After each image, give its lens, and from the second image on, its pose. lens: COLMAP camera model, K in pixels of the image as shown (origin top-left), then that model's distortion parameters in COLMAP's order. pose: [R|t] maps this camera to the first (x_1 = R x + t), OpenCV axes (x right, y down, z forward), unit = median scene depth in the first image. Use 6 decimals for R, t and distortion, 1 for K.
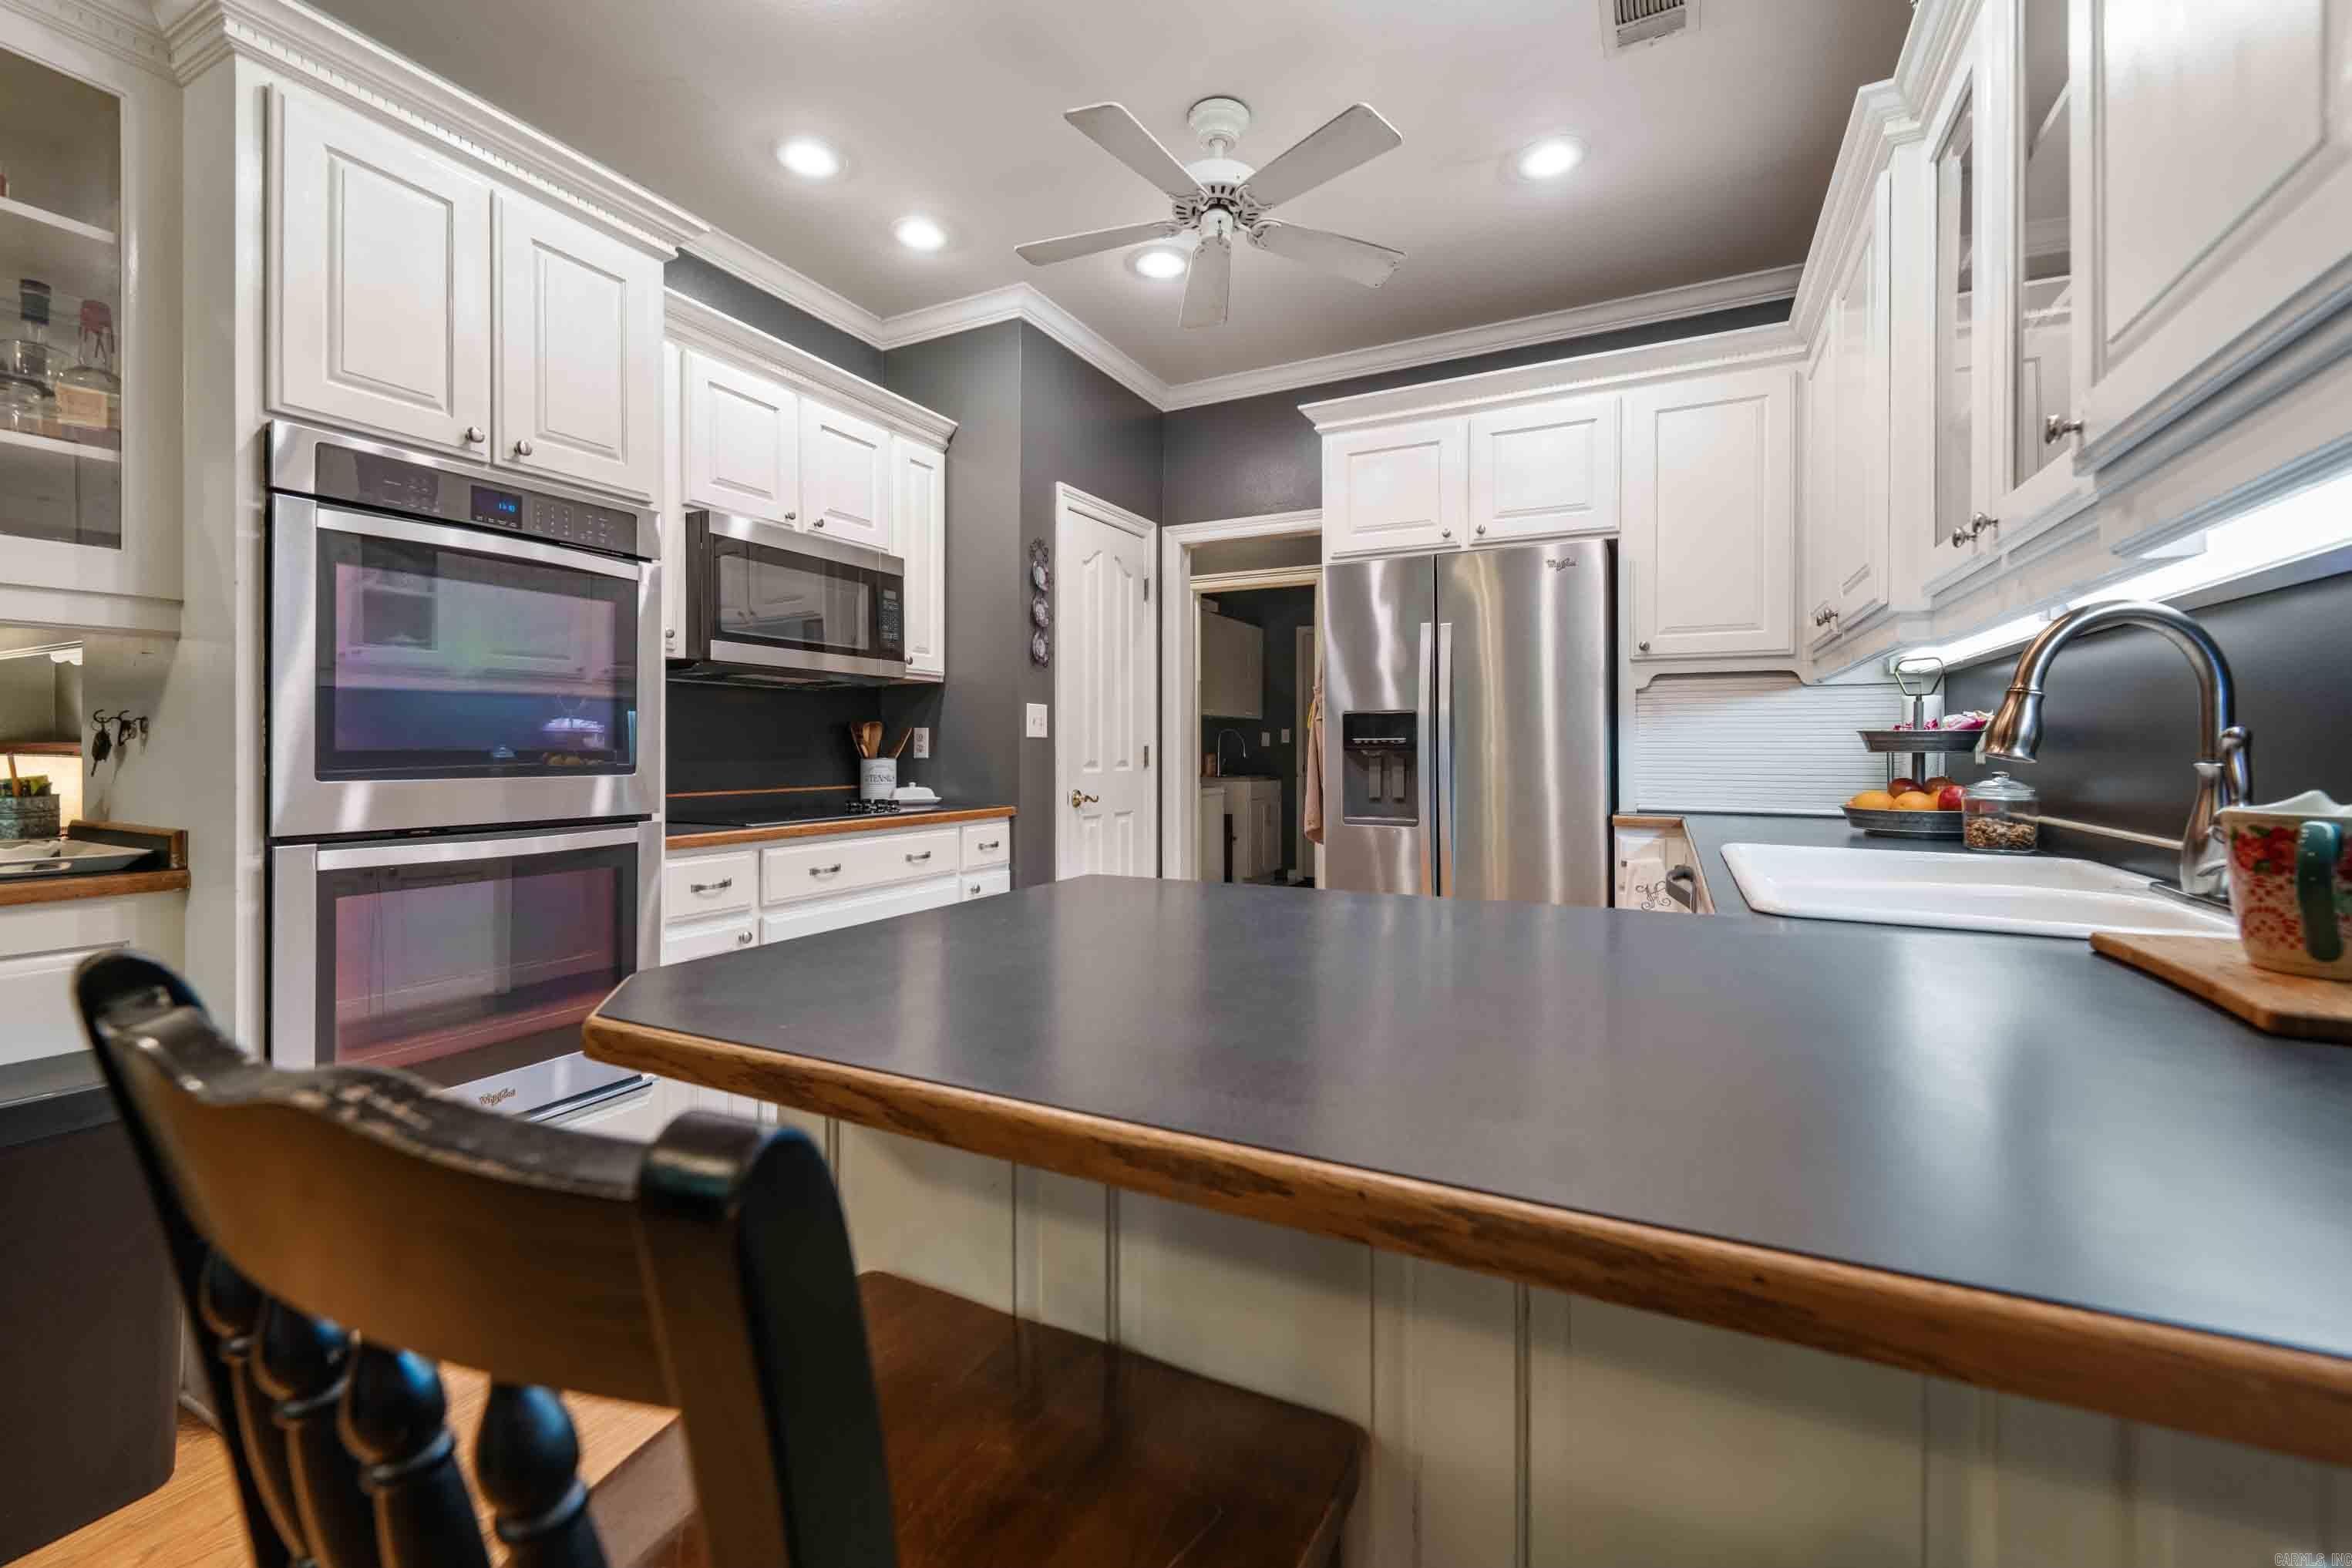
lens RADIAL K [[961.9, 0, 1167.3], [0, 961.9, 739.3], [0, 0, 1]] dist [0.001640, -0.000031]
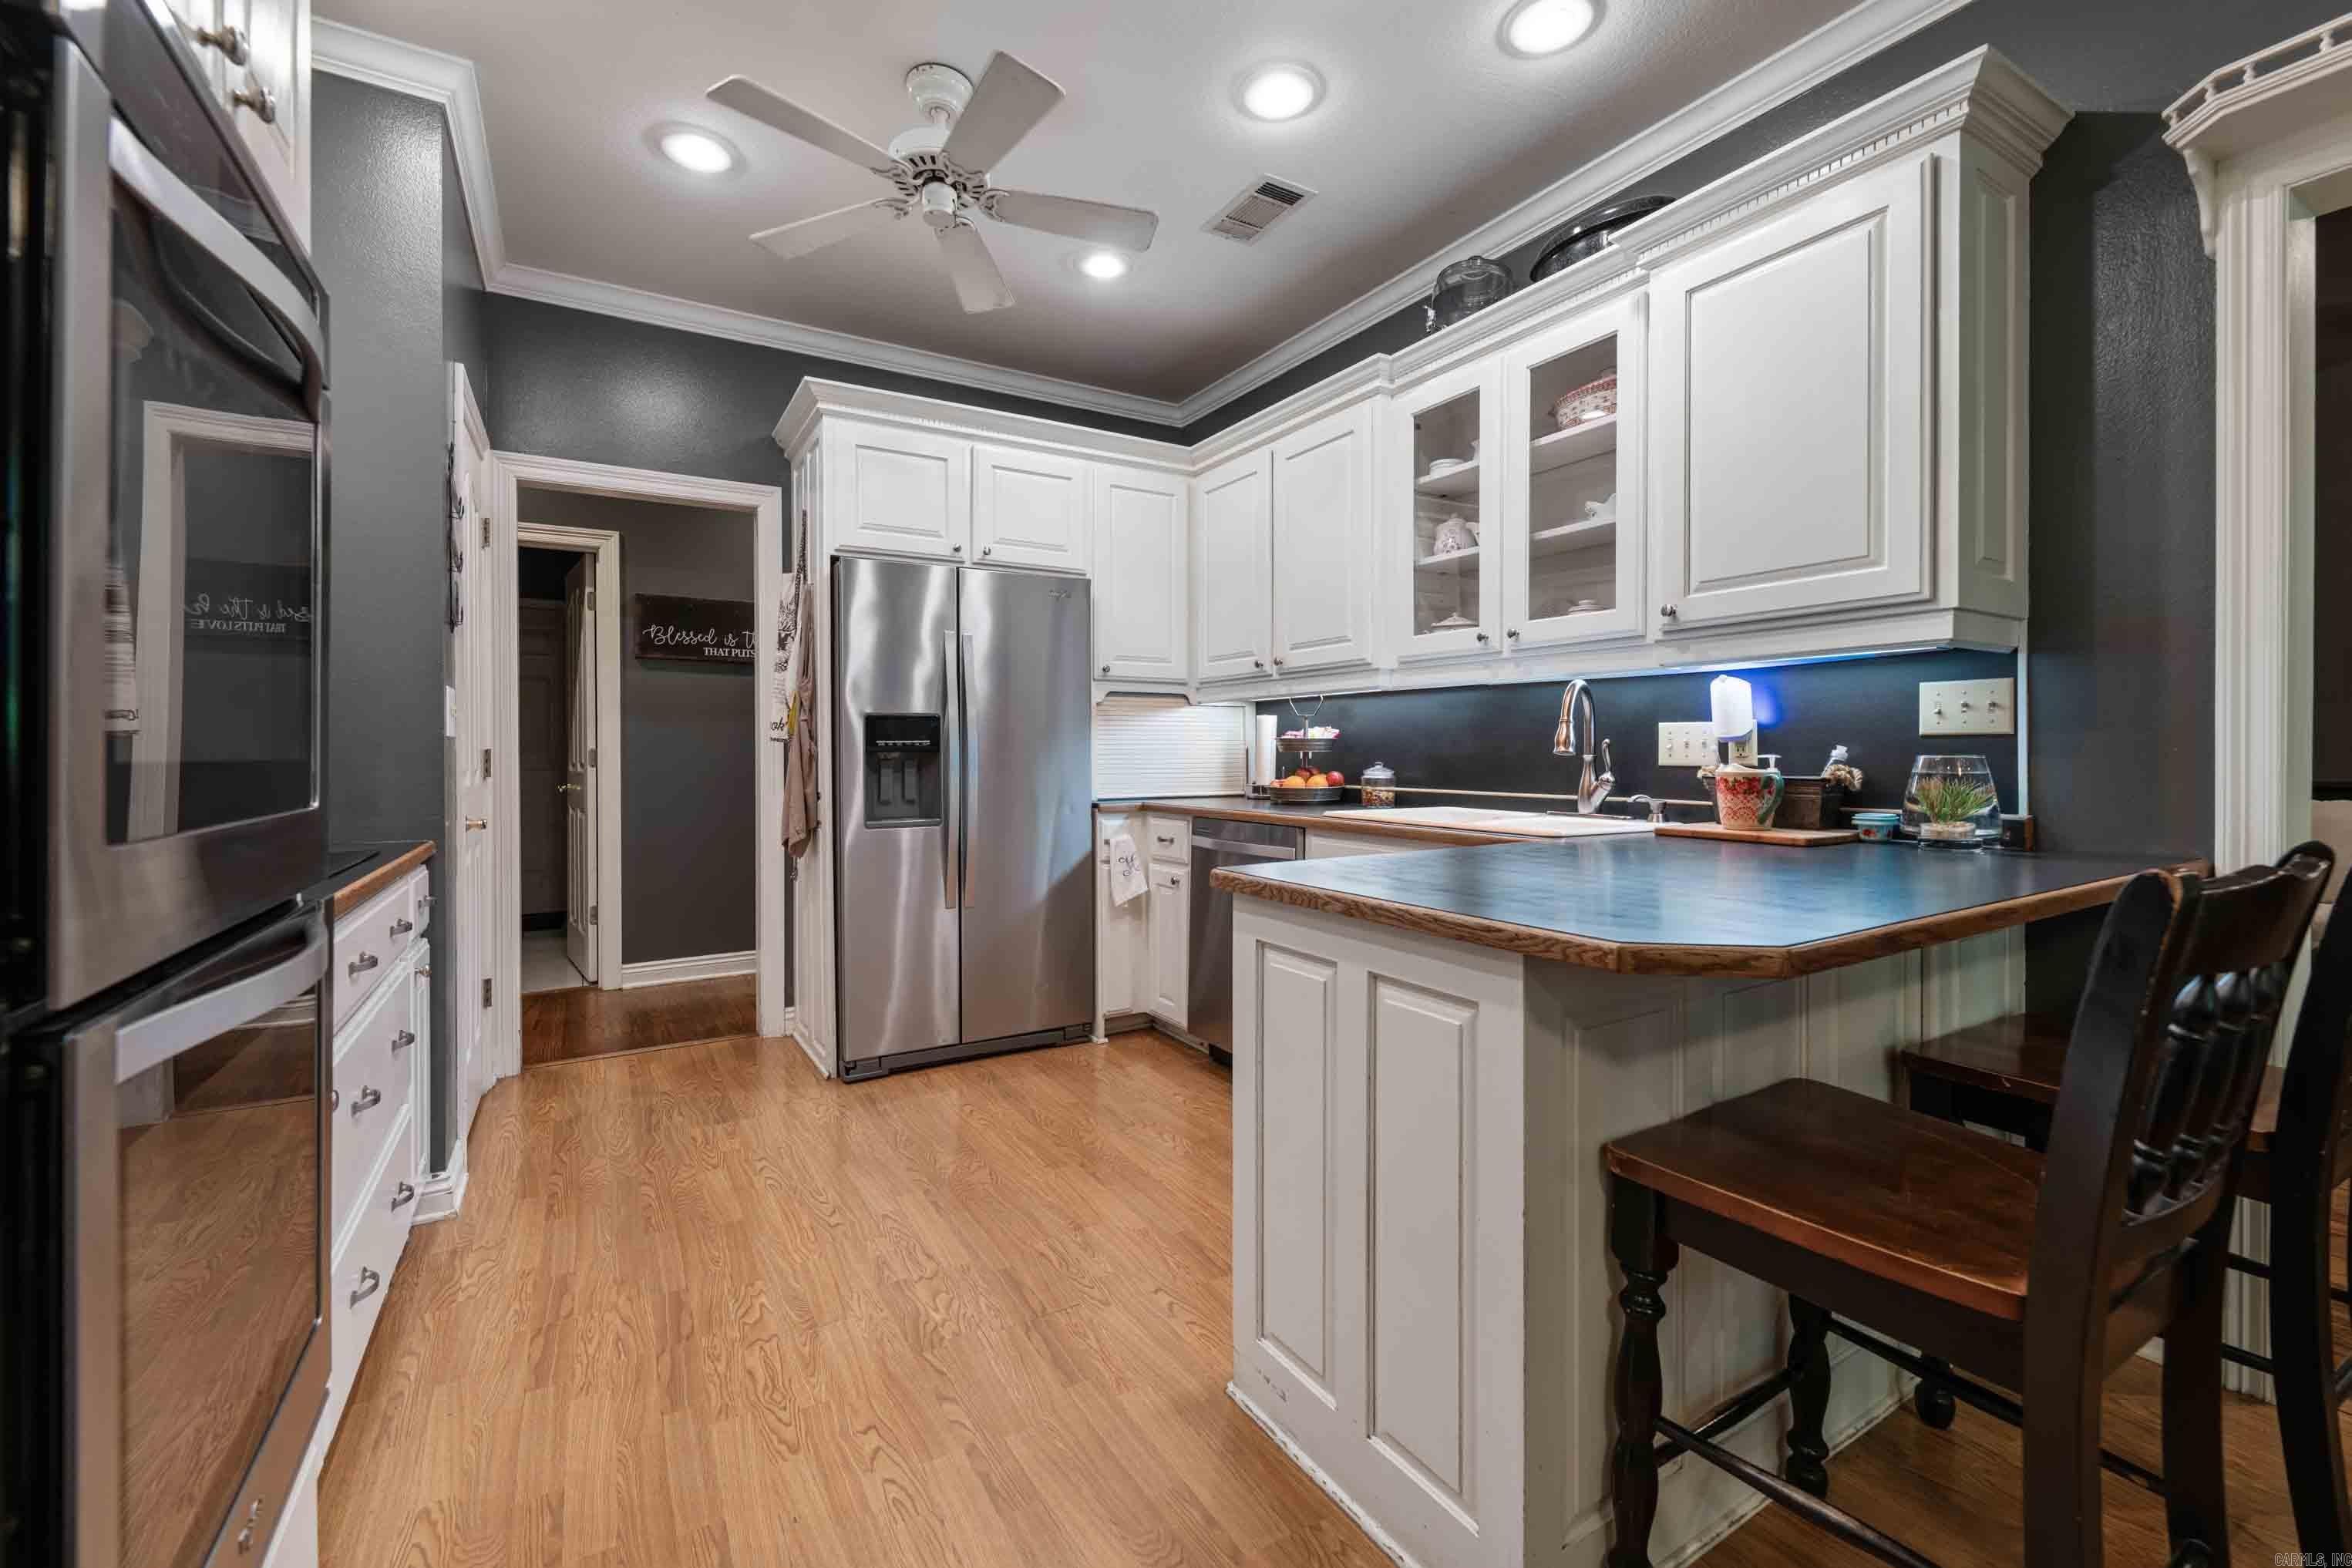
lens RADIAL K [[973.6, 0, 1180.8], [0, 973.6, 755.1], [0, 0, 1]] dist [0.001296, 0.000156]
pose [[0.515393, -0.007405, 0.856922, -0.531791], [-0.004000, 0.999931, 0.011047, 0.001472], [-0.856945, -0.009121, 0.515328, 0.247664]]
